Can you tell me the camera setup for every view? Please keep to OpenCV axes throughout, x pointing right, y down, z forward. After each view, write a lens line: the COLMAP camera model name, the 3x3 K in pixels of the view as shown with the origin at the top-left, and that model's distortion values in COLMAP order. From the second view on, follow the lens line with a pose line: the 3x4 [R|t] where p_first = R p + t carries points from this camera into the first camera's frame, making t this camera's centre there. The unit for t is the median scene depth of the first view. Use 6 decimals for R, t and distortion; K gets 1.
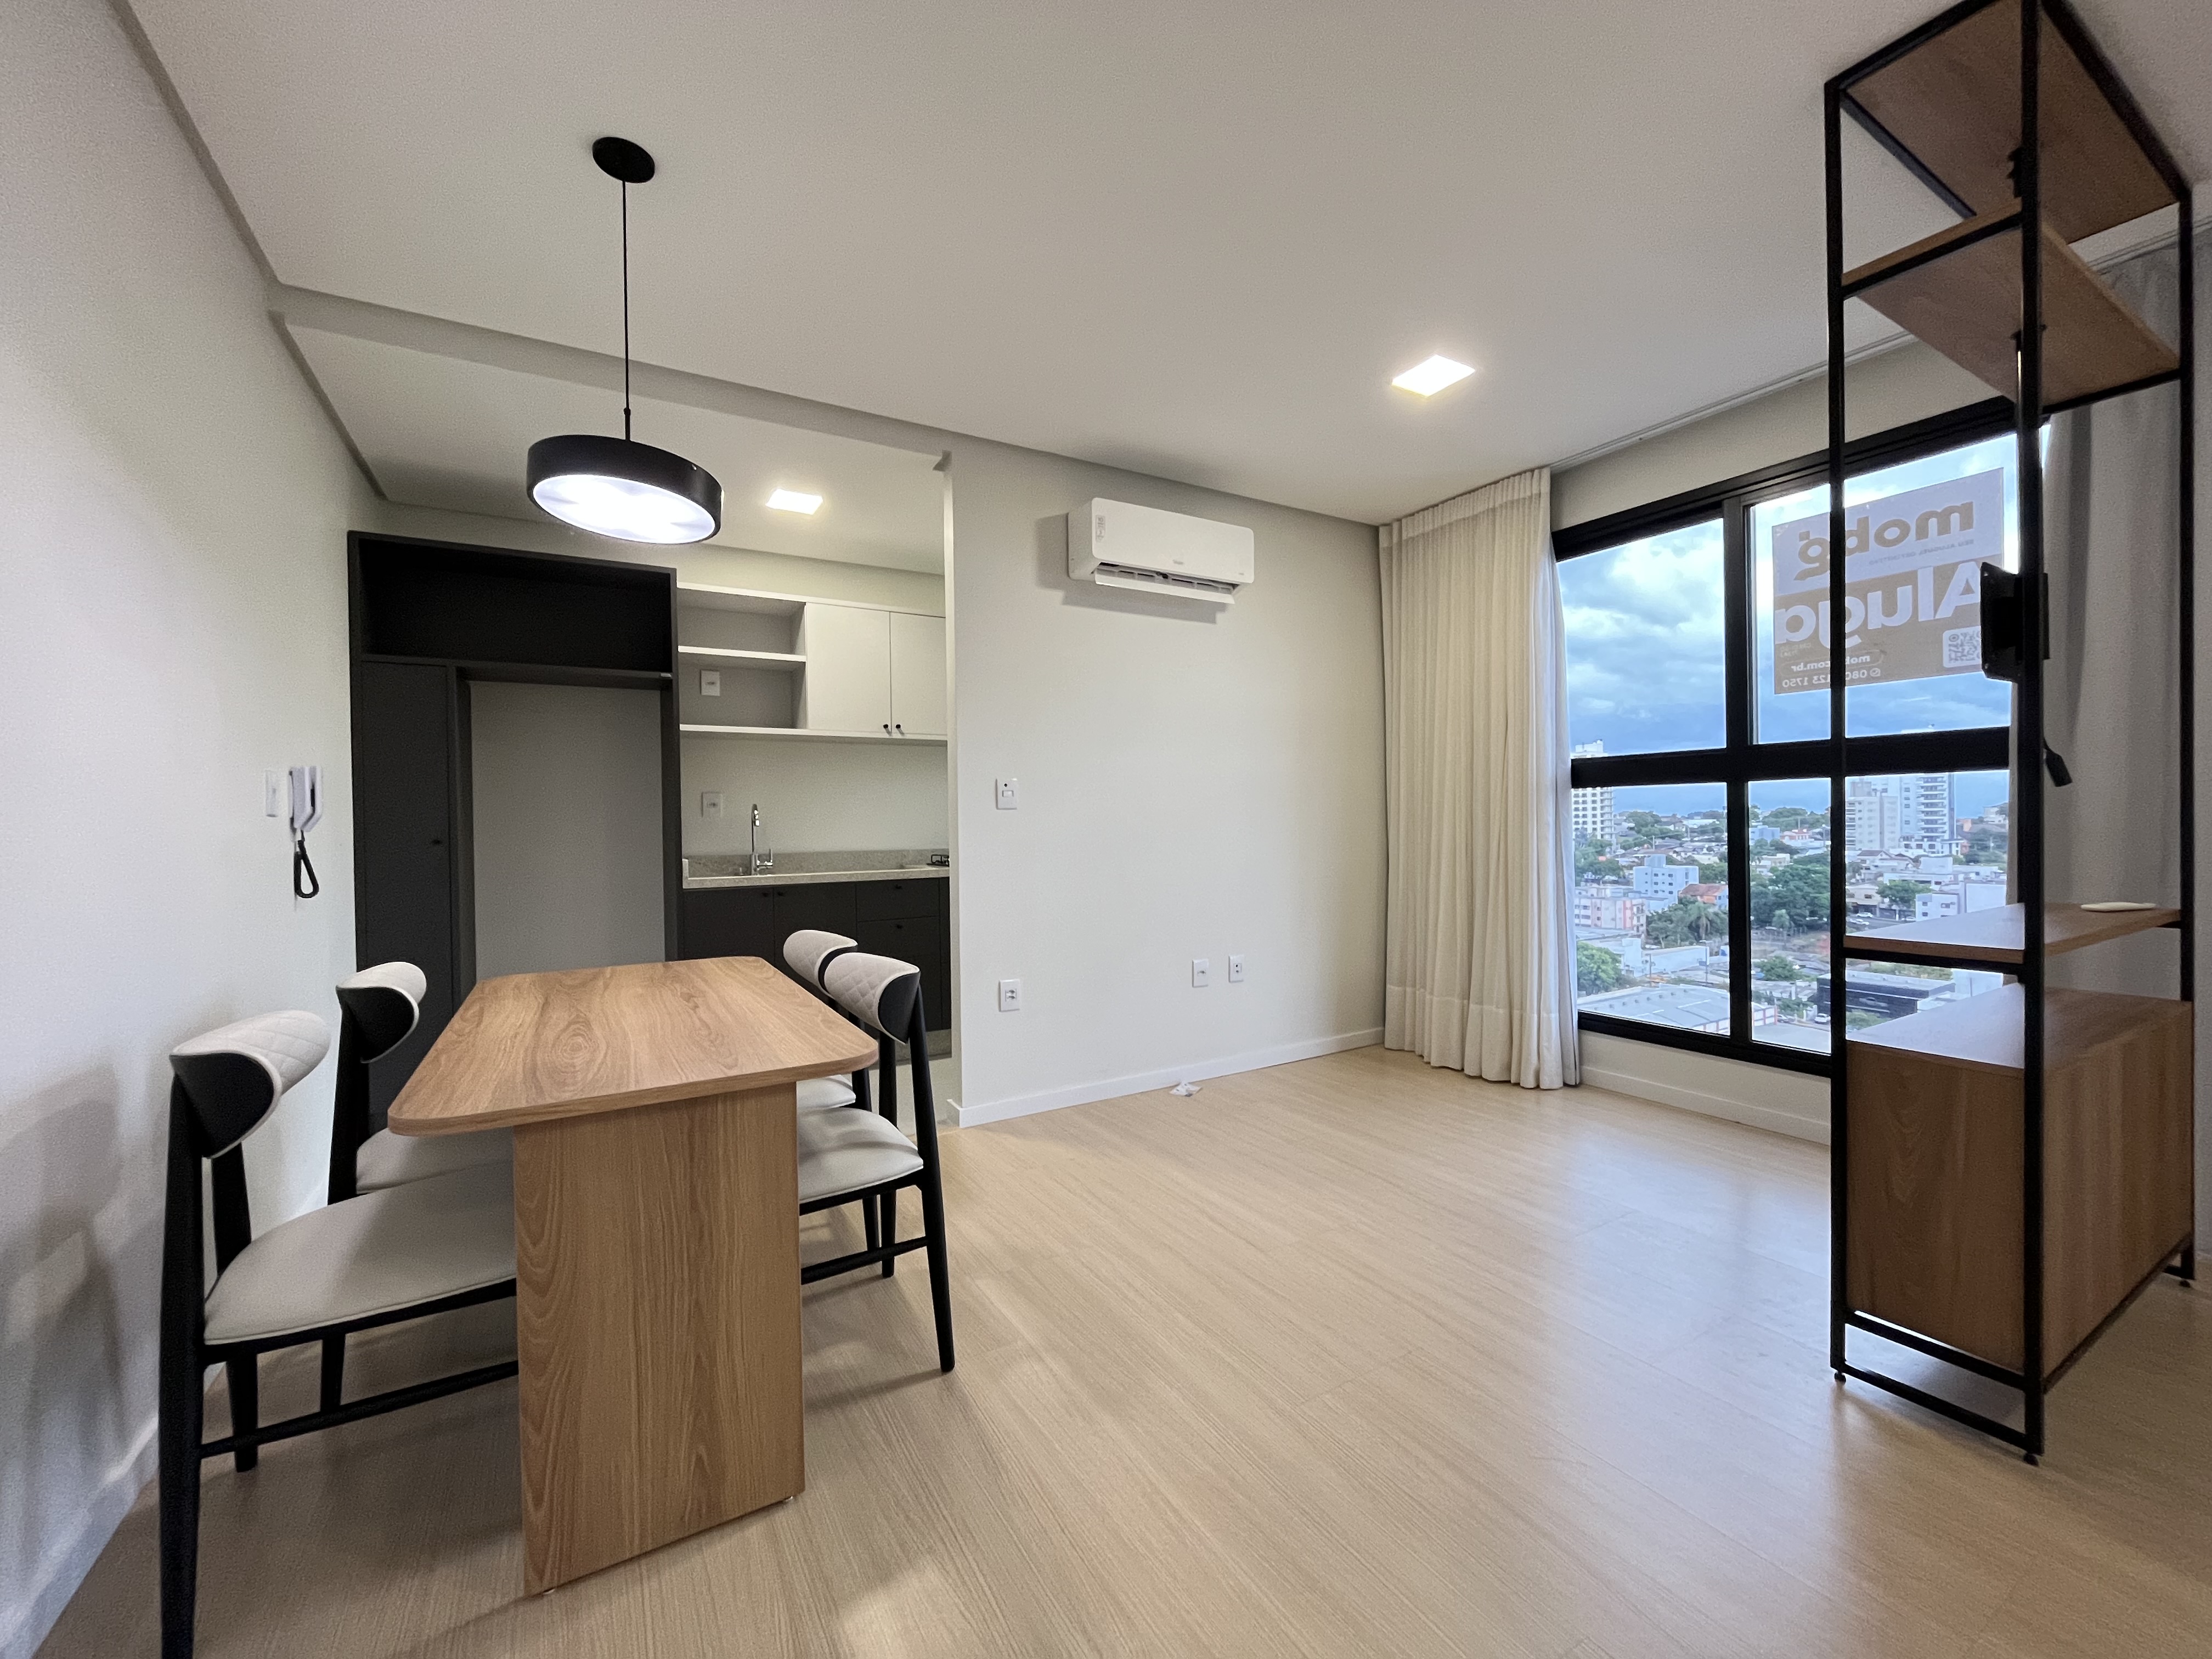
lens RADIAL K [[886.6, 0, 1104.1], [0, 886.6, 826.7], [0, 0, 1]] dist [0.003407, 0.000143]
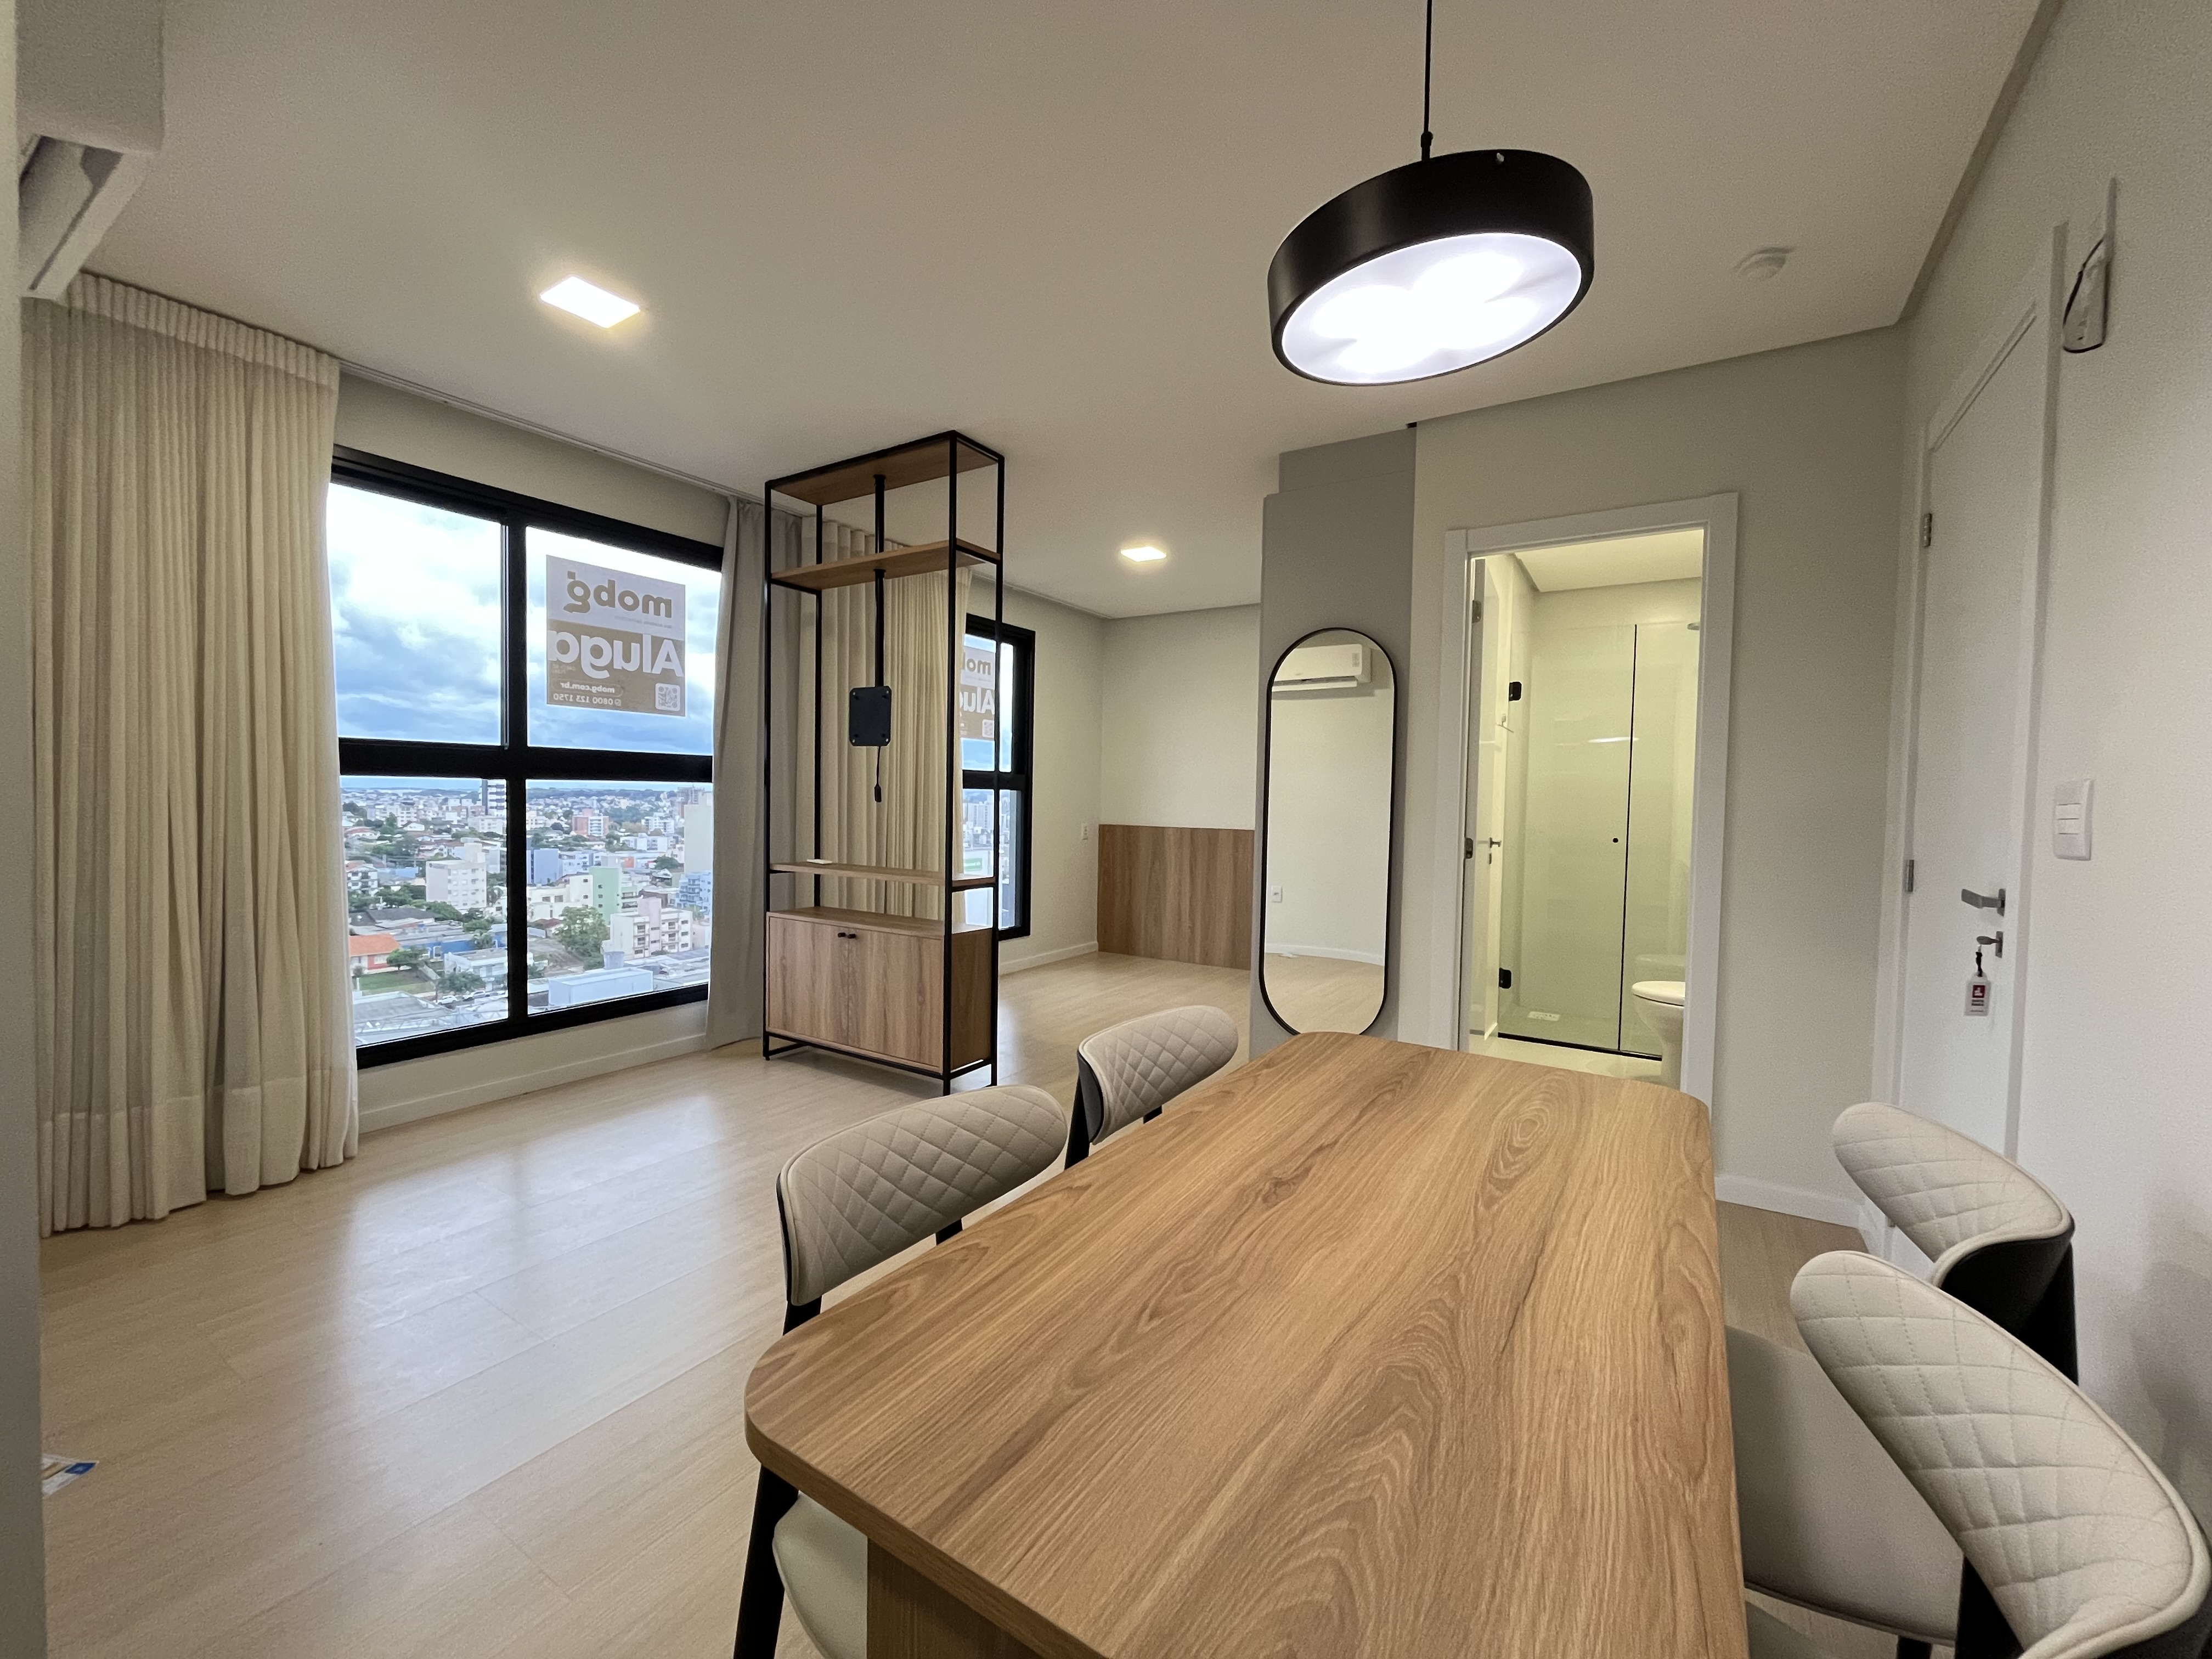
lens RADIAL K [[886.6, 0, 1106.3], [0, 886.6, 834.3], [0, 0, 1]] dist [0.003407, 0.000143]
pose [[-0.450754, -0.035376, 0.891947, -0.635554], [-0.009321, 0.999346, 0.034925, -0.031949], [-0.892600, 0.007429, -0.450789, 0.955177]]
